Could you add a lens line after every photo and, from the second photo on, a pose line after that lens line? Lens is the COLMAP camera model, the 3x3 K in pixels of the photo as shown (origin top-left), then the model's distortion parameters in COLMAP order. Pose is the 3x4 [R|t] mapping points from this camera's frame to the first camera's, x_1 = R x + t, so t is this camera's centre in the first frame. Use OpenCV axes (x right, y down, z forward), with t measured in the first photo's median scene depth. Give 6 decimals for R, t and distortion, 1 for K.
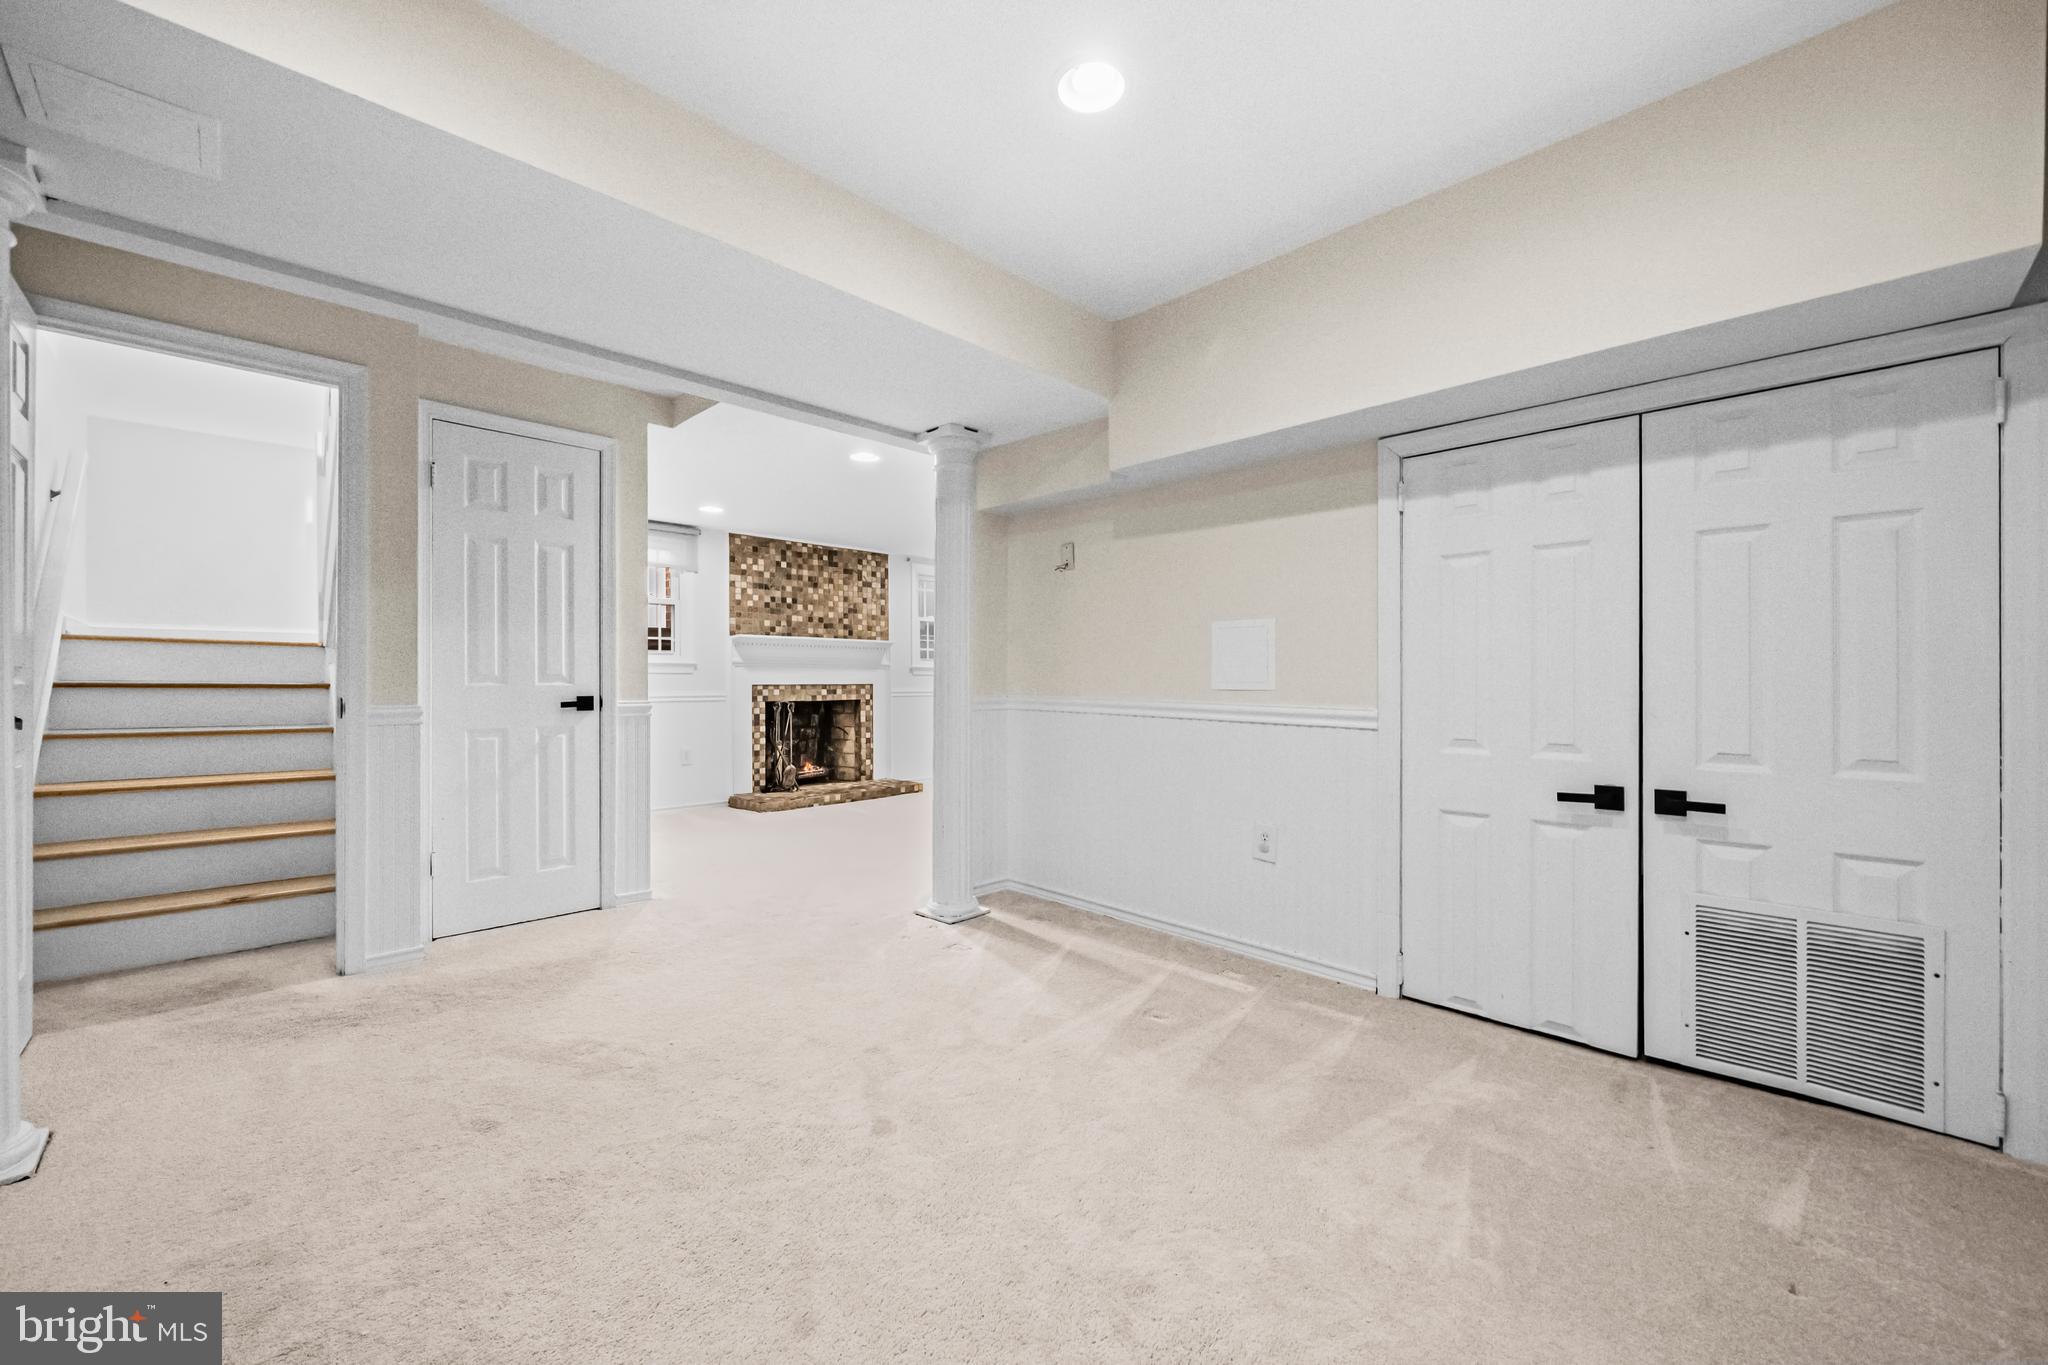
lens RADIAL K [[802.8, 0, 1027.2], [0, 802.8, 664.2], [0, 0, 1]] dist [0.000024, -0.000006]
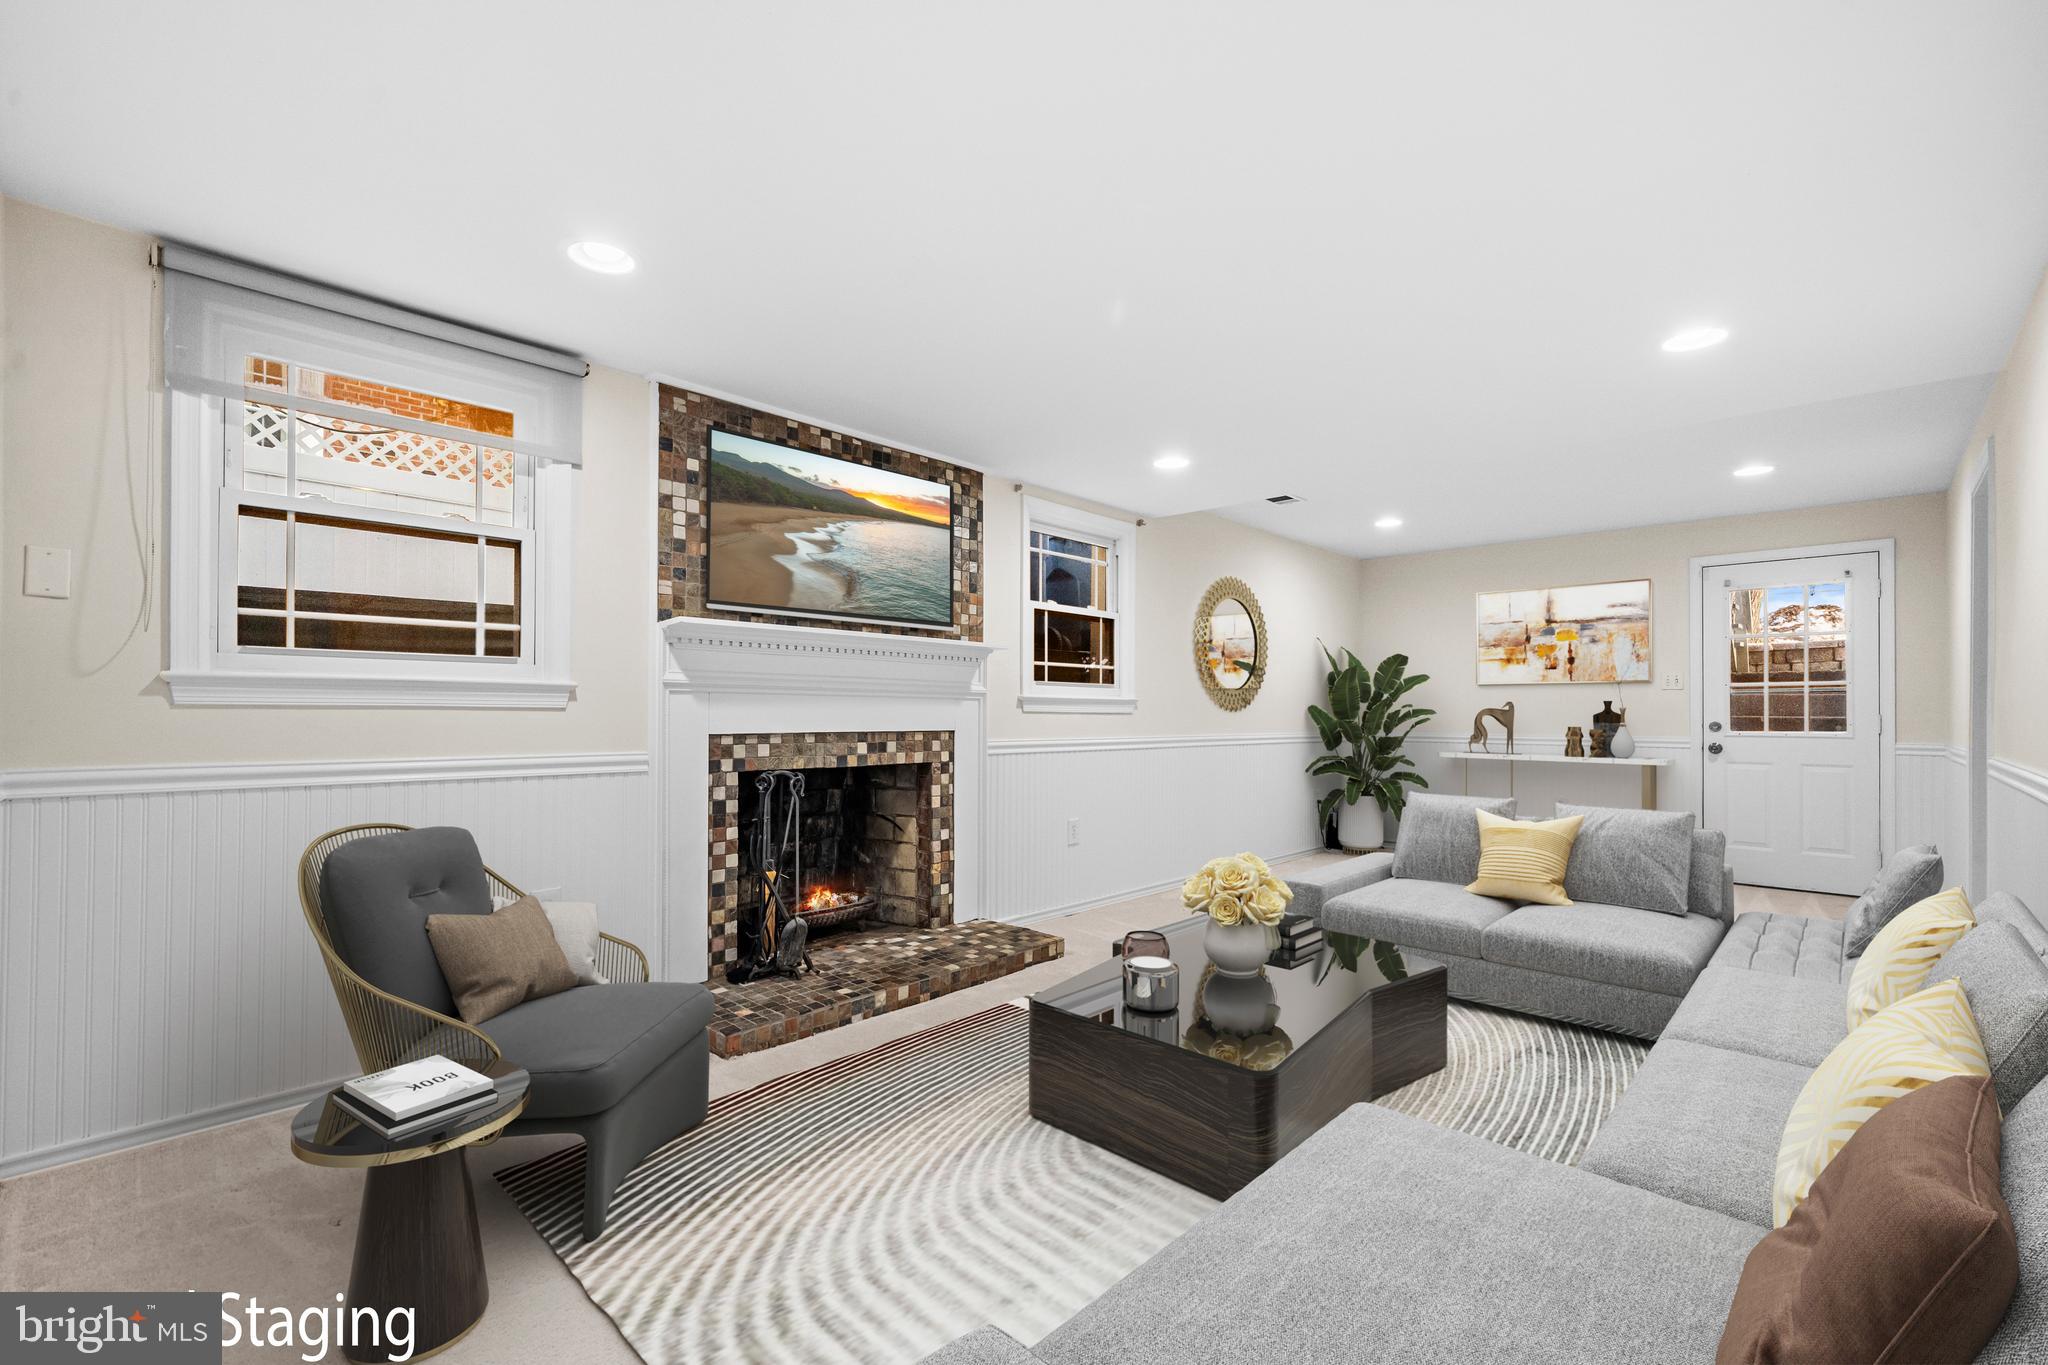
lens RADIAL K [[877.0, 0, 1024.0], [0, 877.0, 682.5], [0, 0, 1]] dist [0.000328, 0.000030]
pose [[0.999922, 0.004542, 0.011596, -0.162931], [-0.004368, 0.999879, -0.014960, 0.003133], [-0.011662, 0.014908, 0.999821, 0.478753]]
